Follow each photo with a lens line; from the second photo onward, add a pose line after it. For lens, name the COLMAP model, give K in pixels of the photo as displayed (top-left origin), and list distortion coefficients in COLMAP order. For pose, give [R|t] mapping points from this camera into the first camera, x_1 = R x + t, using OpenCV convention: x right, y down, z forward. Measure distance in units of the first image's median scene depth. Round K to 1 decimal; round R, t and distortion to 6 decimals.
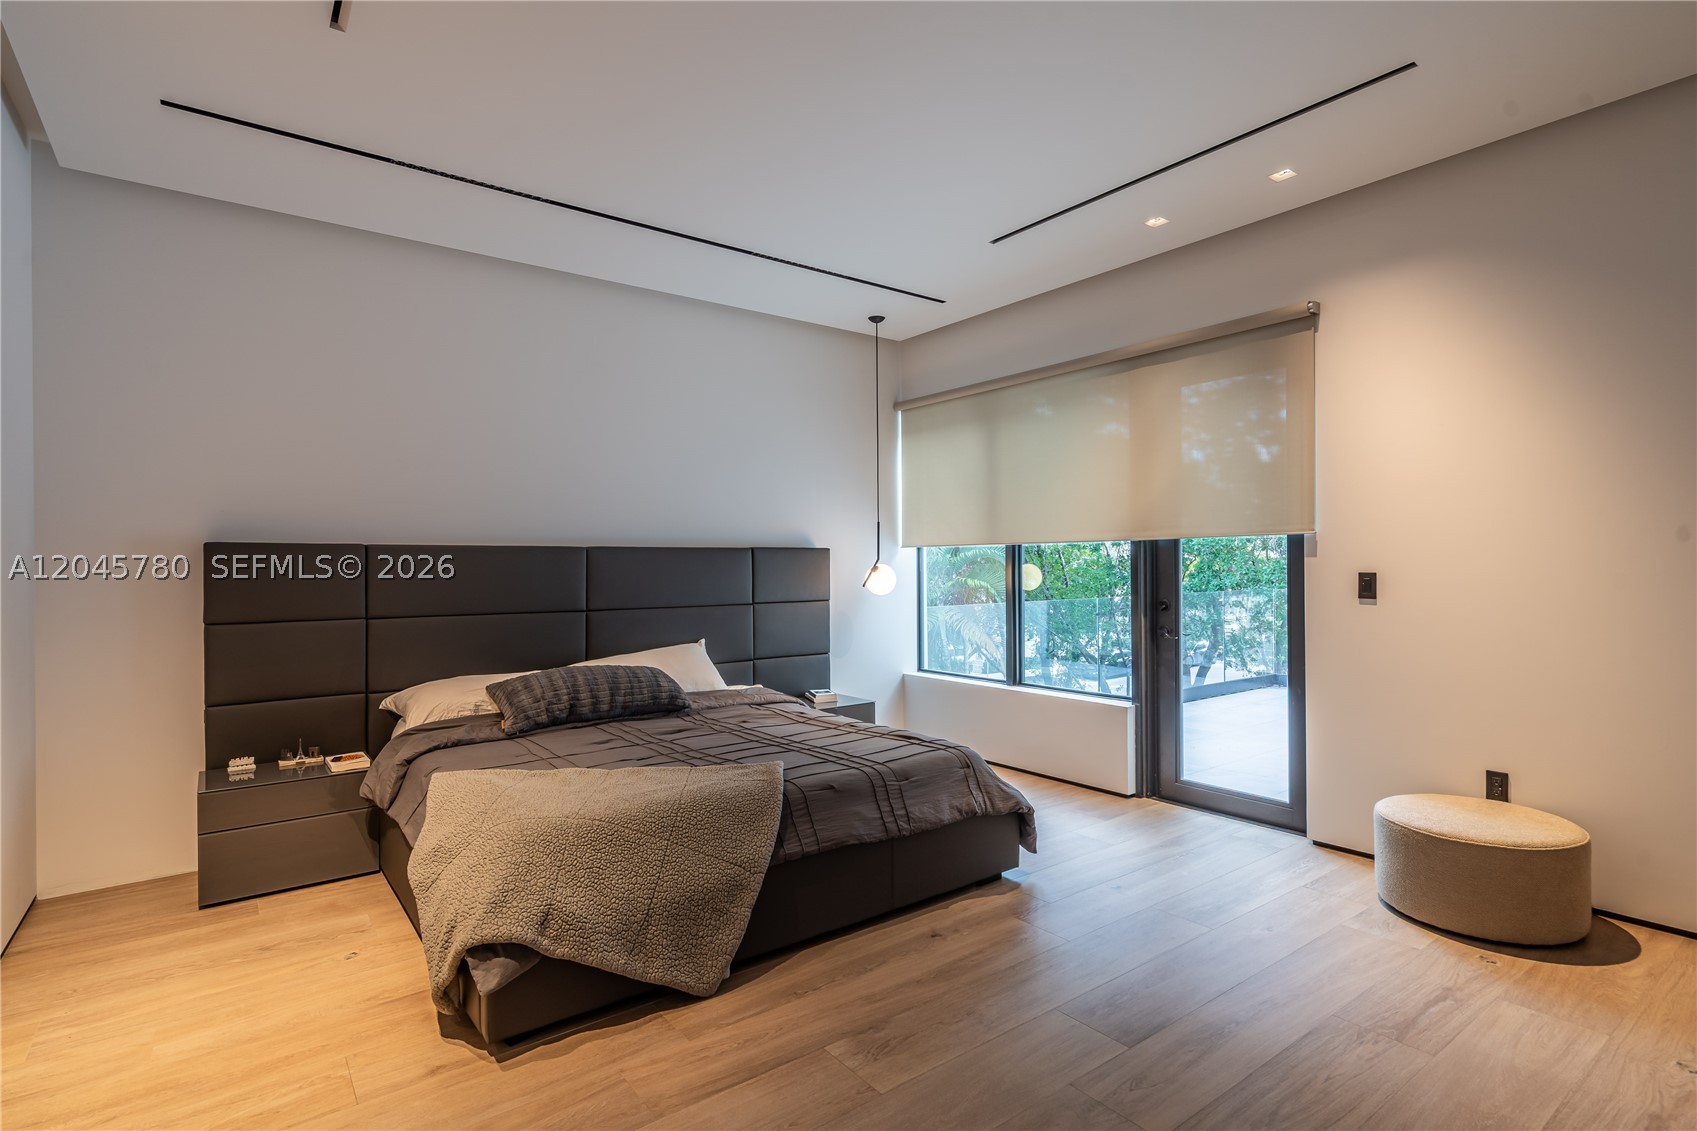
lens RADIAL K [[837.0, 0, 844.5], [0, 837.0, 563.7], [0, 0, 1]] dist [0.004260, 0.001362]
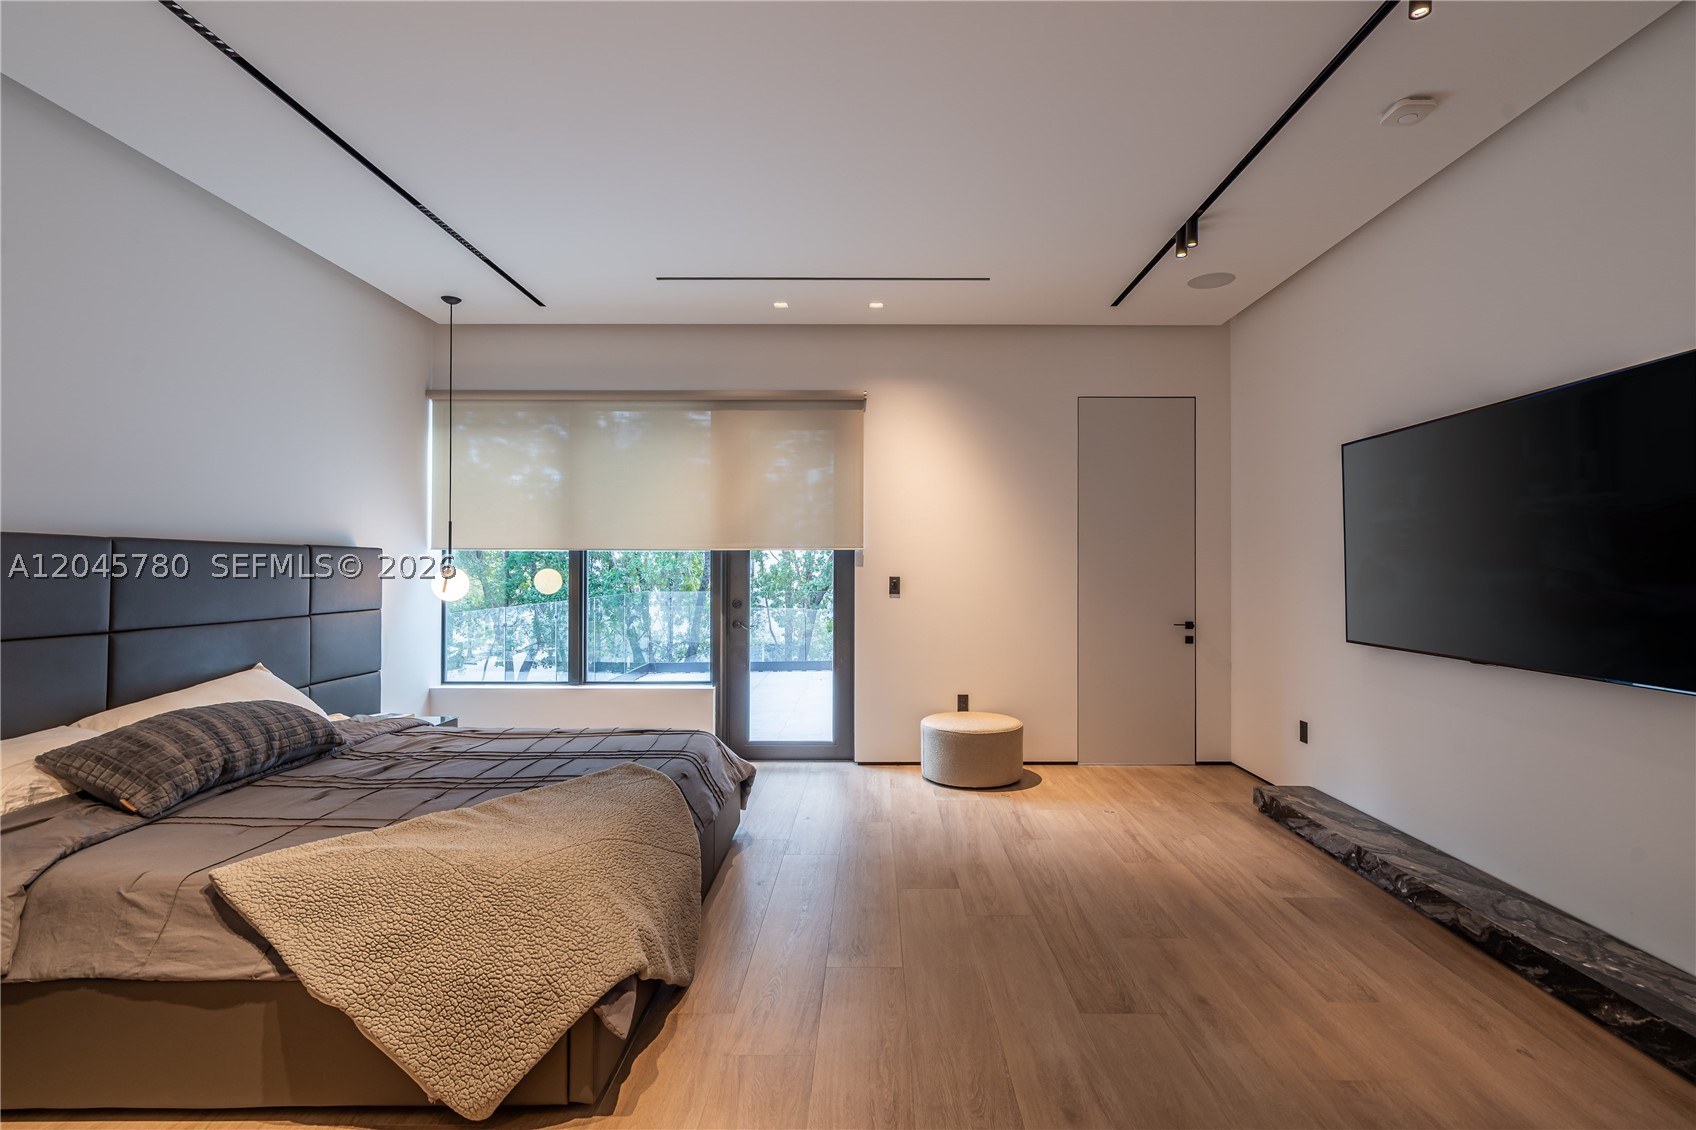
lens RADIAL K [[807.7, 0, 870.0], [0, 807.7, 562.1], [0, 0, 1]] dist [0.003829, -0.000632]
pose [[0.603549, 0.016377, 0.797158, -0.563305], [-0.007904, 0.999863, -0.014557, 0.005434], [-0.797287, 0.002485, 0.603595, 0.148190]]
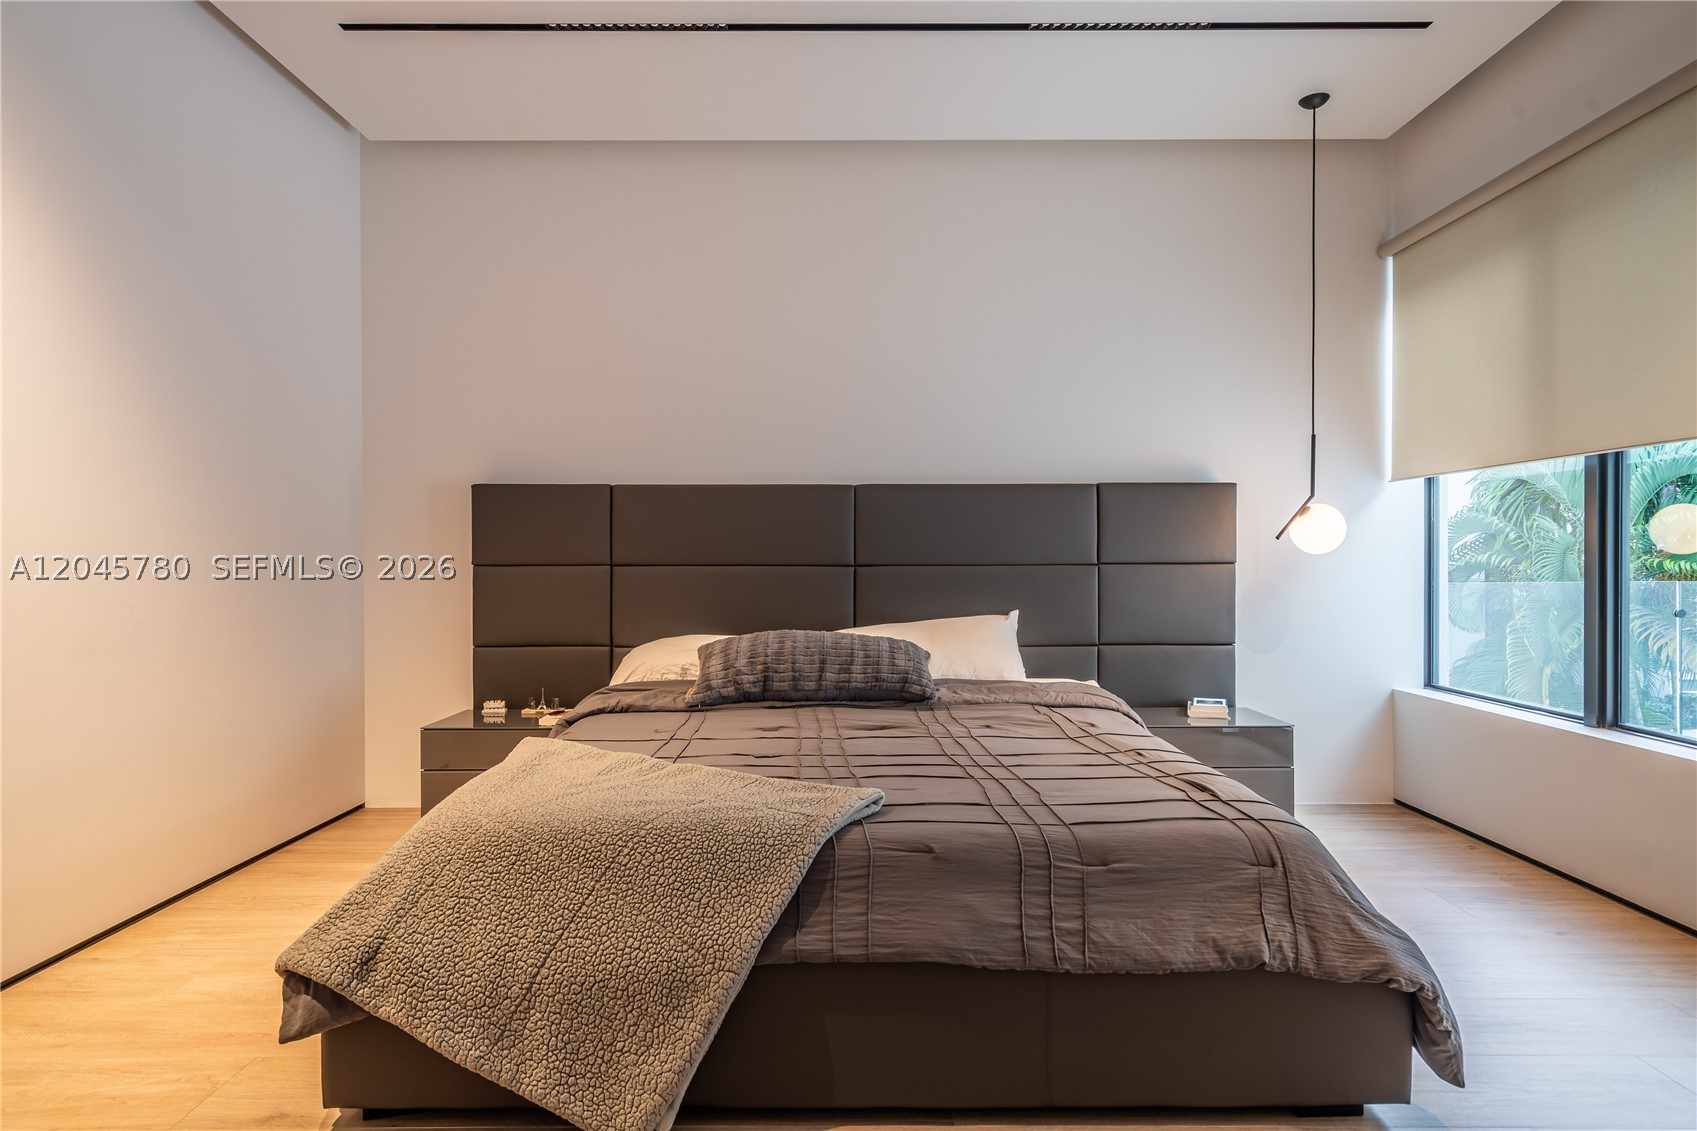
lens RADIAL K [[898.7, 0, 848.5], [0, 898.7, 565.5], [0, 0, 1]] dist [0.004754, -0.000042]
pose [[0.799165, 0.009307, -0.601040, 0.241102], [-0.002261, 0.999920, 0.012478, 0.055902], [0.601108, -0.008613, 0.799122, 0.392472]]
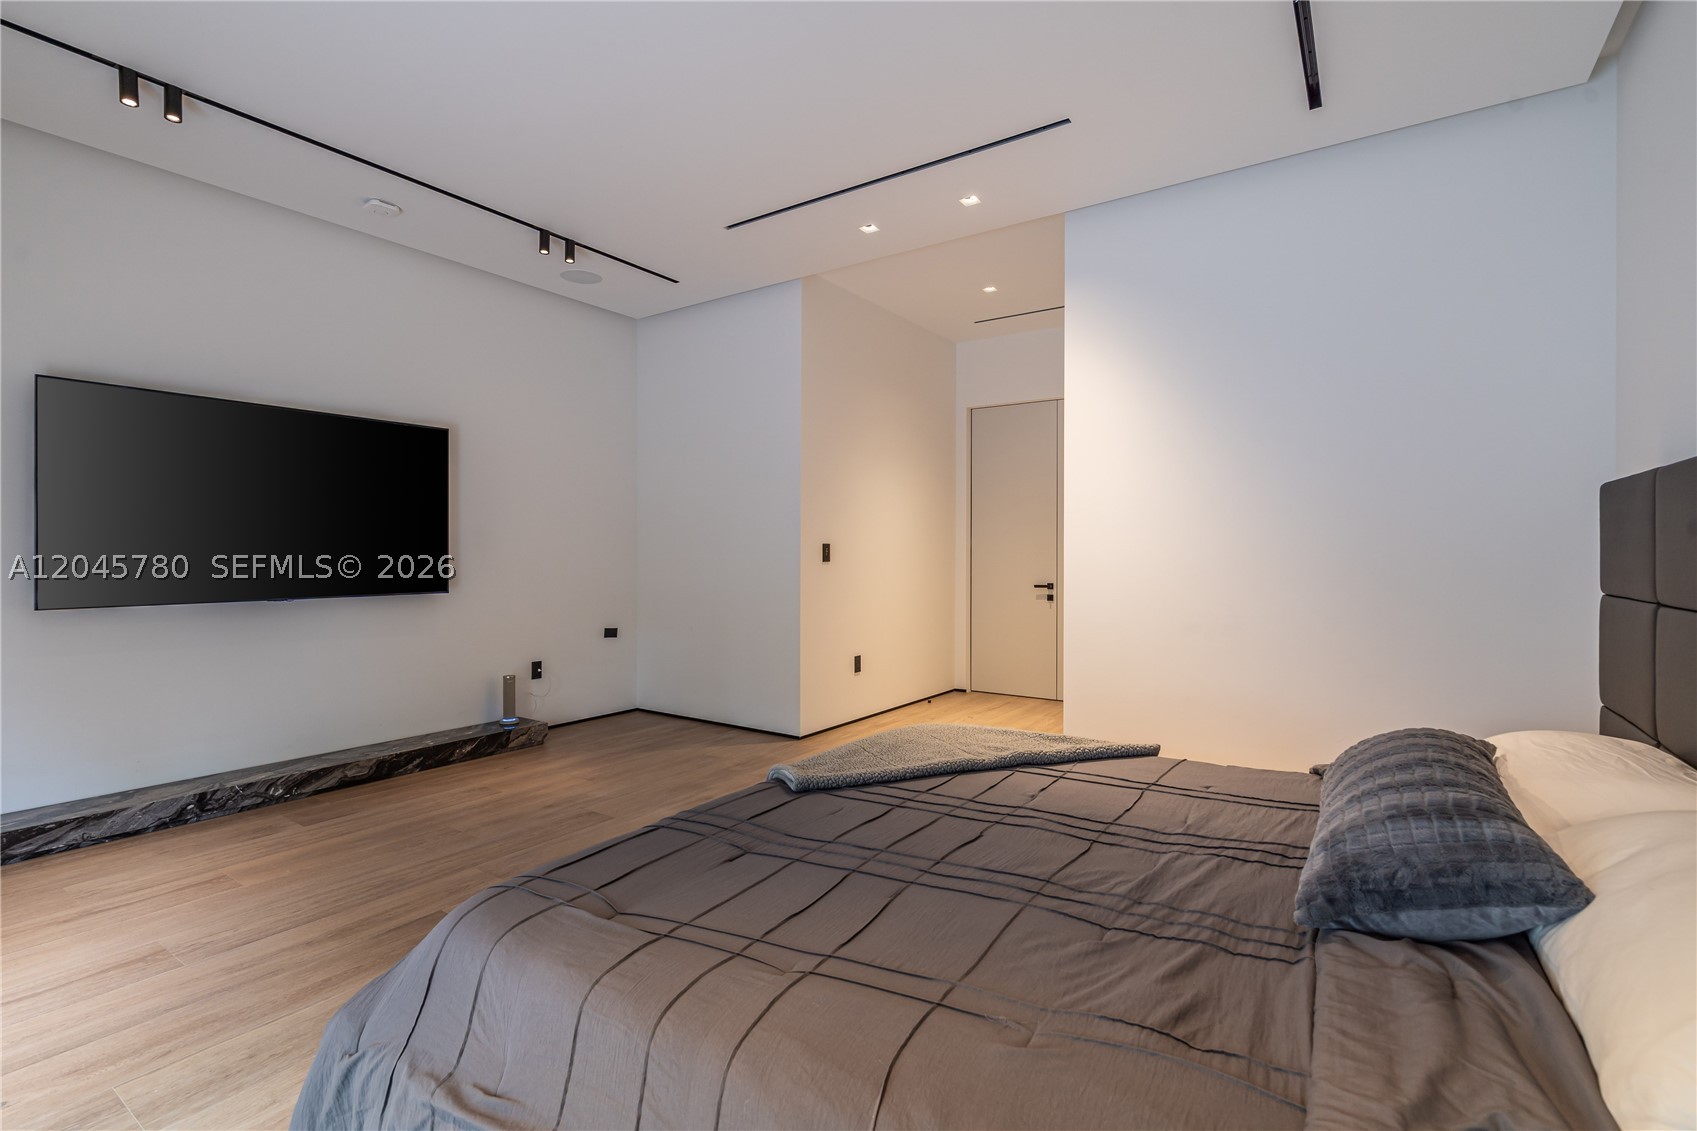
lens RADIAL K [[781.8, 0, 848.5], [0, 781.8, 565.5], [0, 0, 1]] dist [0.001847, 0.000483]
pose [[-0.946983, 0.010795, -0.321102, 0.080427], [0.005968, 0.999854, 0.016011, 0.032388], [0.321228, 0.013246, -0.946909, 1.373918]]
